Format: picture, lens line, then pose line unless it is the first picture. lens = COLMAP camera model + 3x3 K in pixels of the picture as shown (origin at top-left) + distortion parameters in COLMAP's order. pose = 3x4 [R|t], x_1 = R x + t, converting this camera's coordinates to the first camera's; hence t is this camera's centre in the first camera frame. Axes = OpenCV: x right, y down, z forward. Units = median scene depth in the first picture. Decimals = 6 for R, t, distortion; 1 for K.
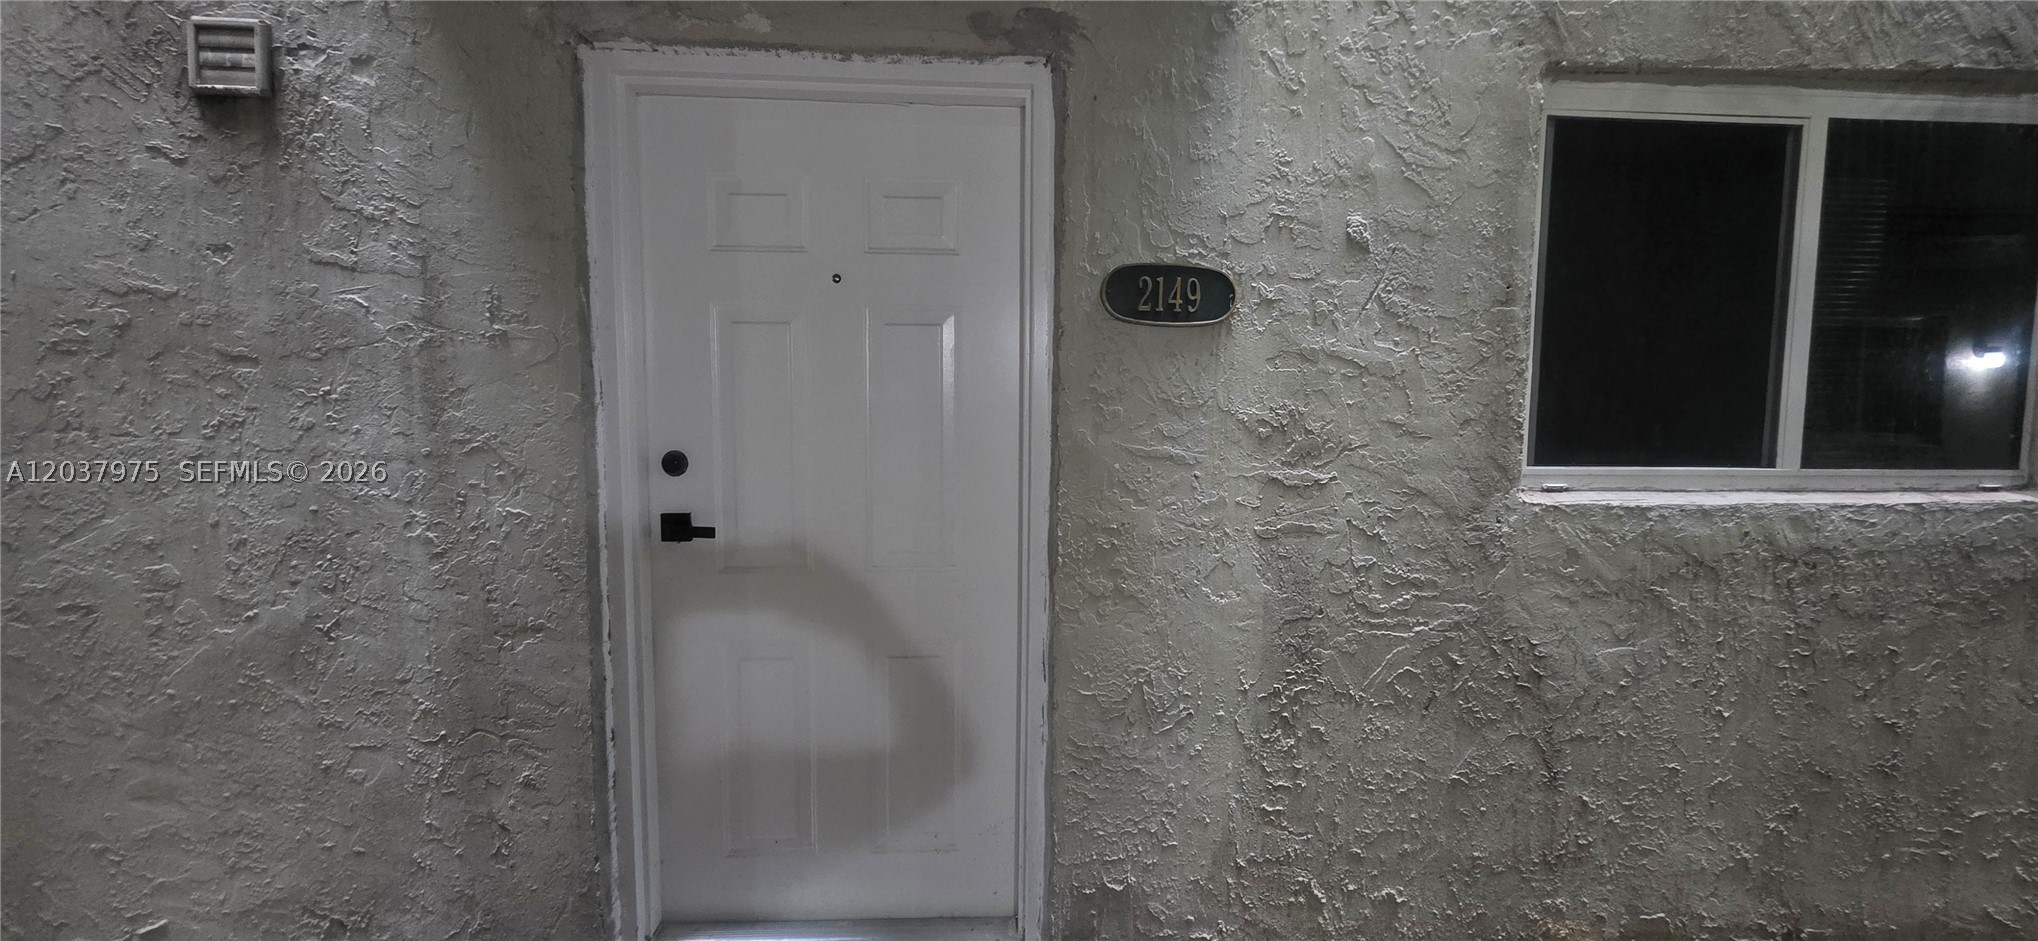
lens RADIAL K [[811.8, 0, 1022.3], [0, 811.8, 460.8], [0, 0, 1]] dist [0.001049, -0.000576]
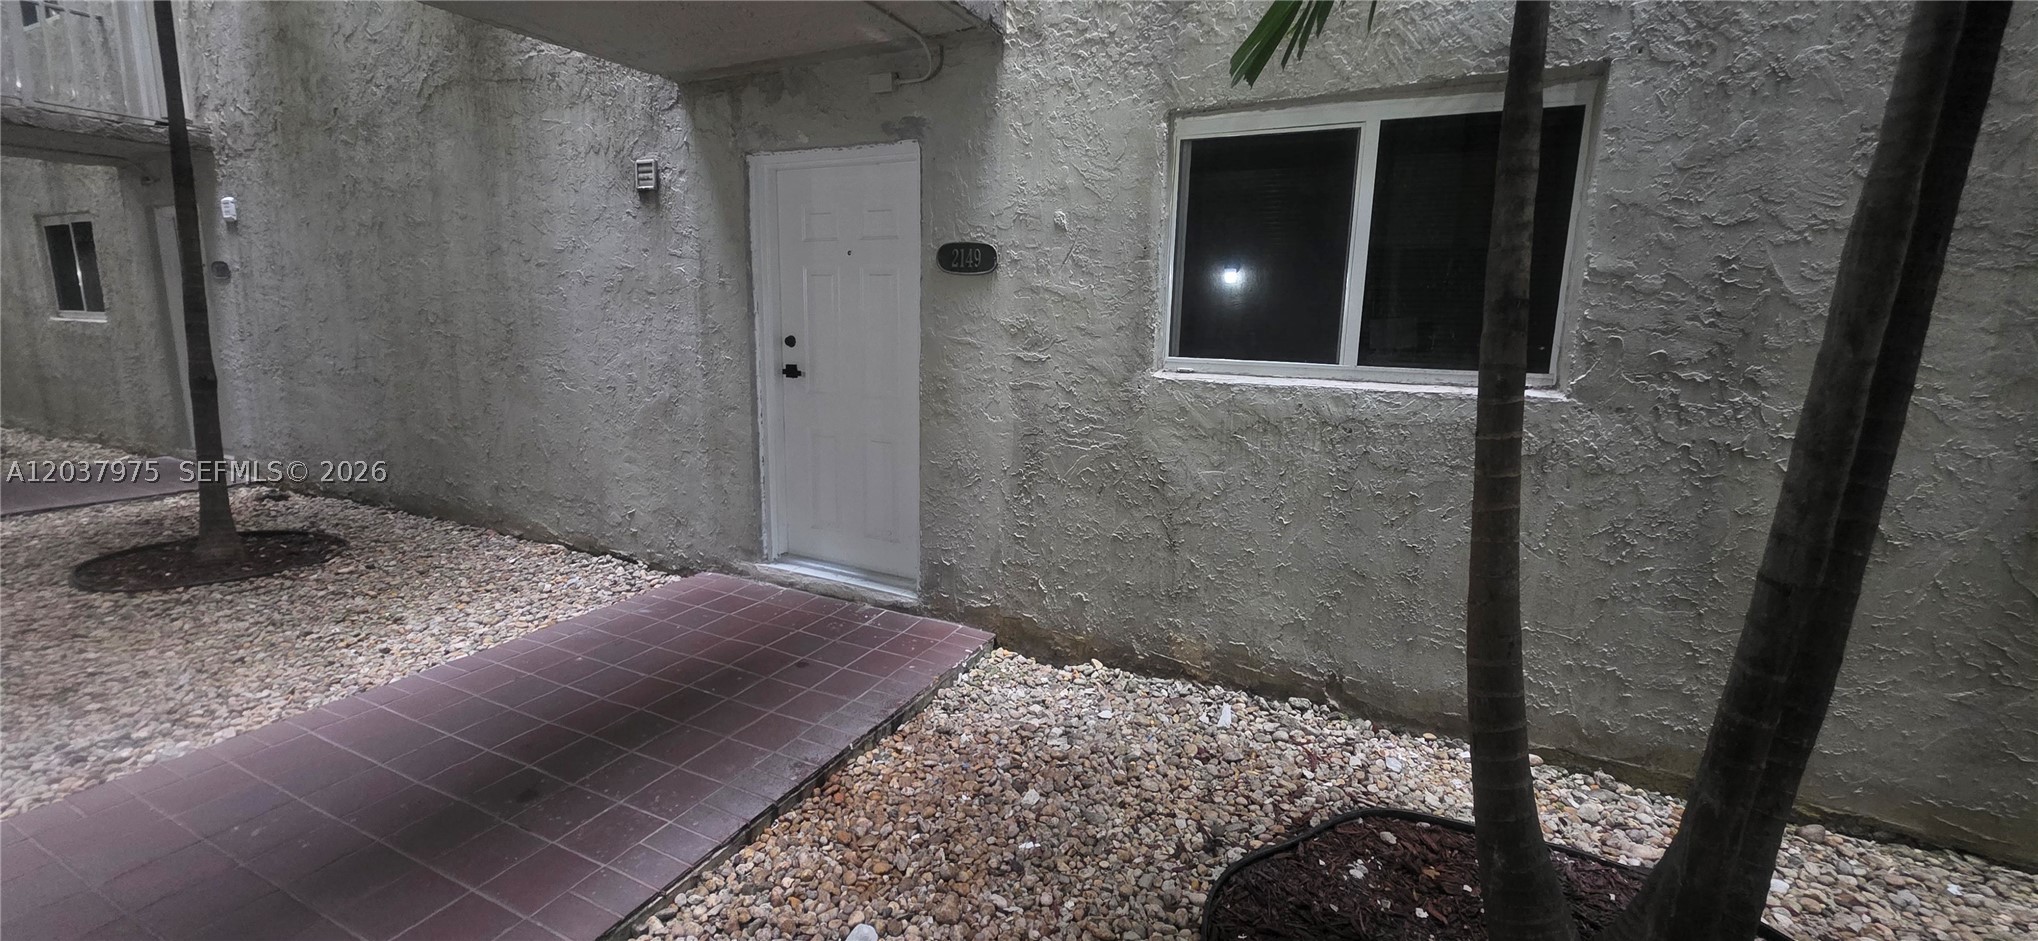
lens RADIAL K [[811.8, 0, 1022.3], [0, 811.8, 460.8], [0, 0, 1]] dist [0.001049, -0.000576]
pose [[0.867762, 0.097332, -0.487356, 1.247518], [-0.055078, 0.993428, 0.100333, 0.071436], [0.493919, -0.060223, 0.867420, -0.624230]]
